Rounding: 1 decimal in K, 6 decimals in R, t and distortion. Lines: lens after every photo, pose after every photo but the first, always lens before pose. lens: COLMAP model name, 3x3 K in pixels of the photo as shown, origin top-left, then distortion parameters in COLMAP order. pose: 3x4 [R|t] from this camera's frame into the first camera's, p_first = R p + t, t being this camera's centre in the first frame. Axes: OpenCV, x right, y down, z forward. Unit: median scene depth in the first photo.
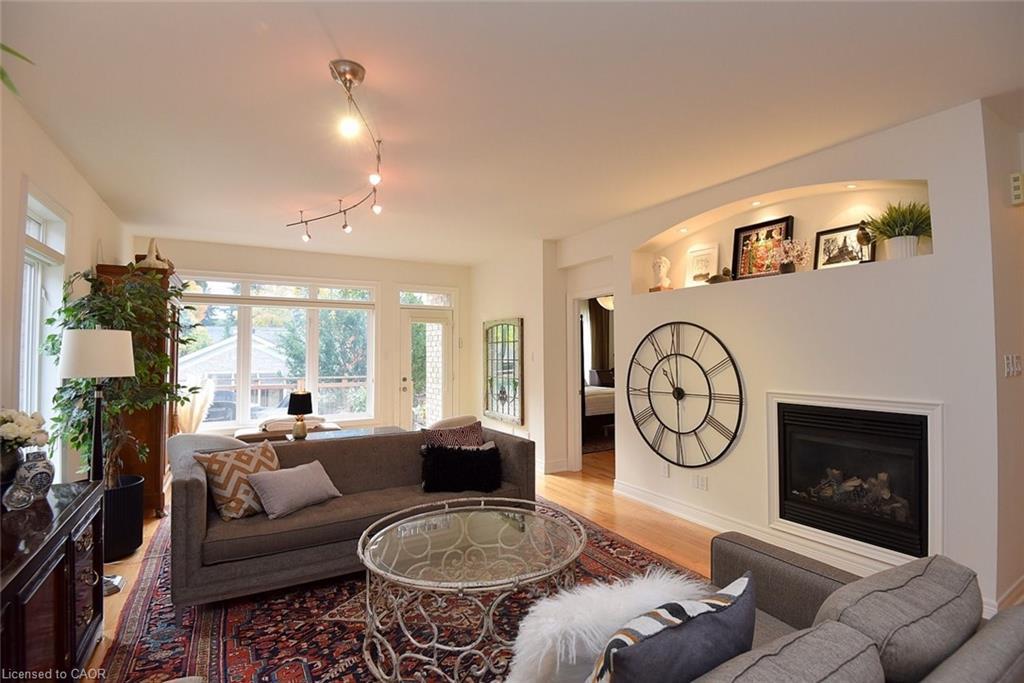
lens RADIAL K [[486.7, 0, 512.0], [0, 486.7, 341.5], [0, 0, 1]] dist [-0.001708, -0.027463]
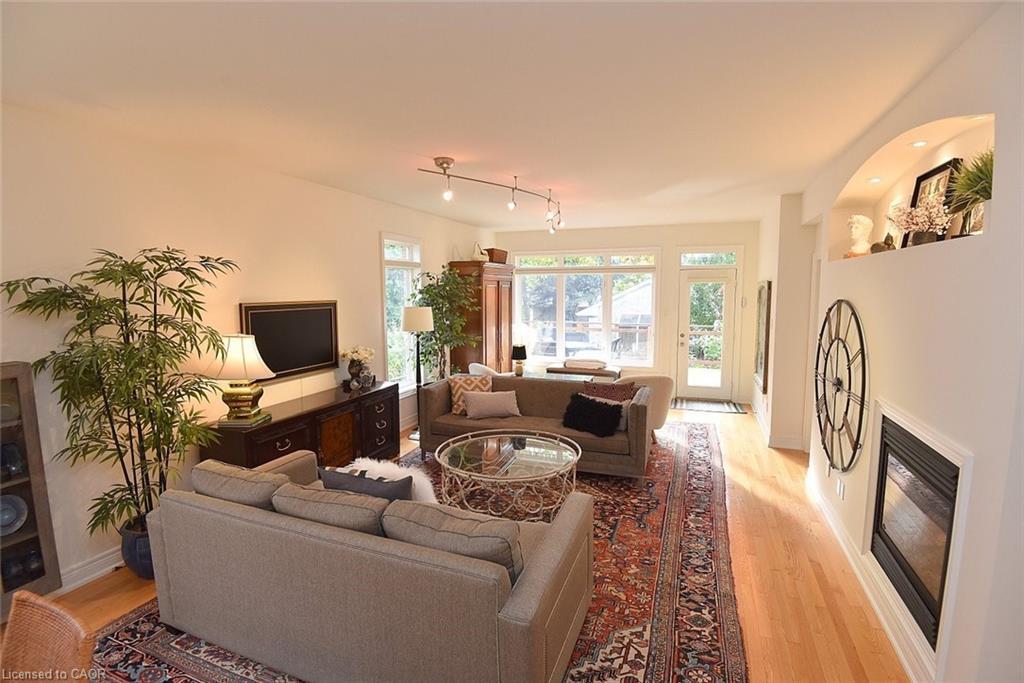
lens RADIAL K [[486.7, 0, 512.0], [0, 486.7, 341.5], [0, 0, 1]] dist [-0.001708, -0.027463]
pose [[0.635478, 0.083438, -0.767597, 0.458535], [0.016573, 0.992441, 0.121599, -0.057487], [0.771941, -0.089995, 0.629292, 0.028584]]
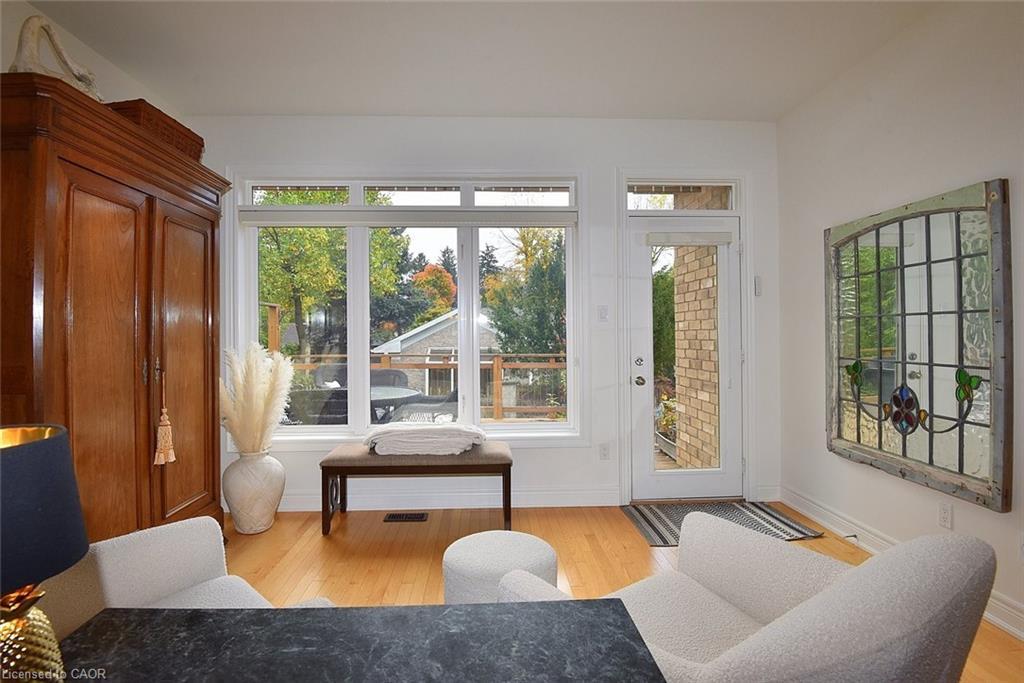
lens RADIAL K [[486.7, 0, 512.0], [0, 486.7, 341.5], [0, 0, 1]] dist [-0.001708, -0.027463]
pose [[0.896506, 0.007503, -0.442968, -0.146361], [0.010490, 0.999217, 0.038154, 0.047848], [0.442908, -0.038852, 0.895725, 0.621177]]
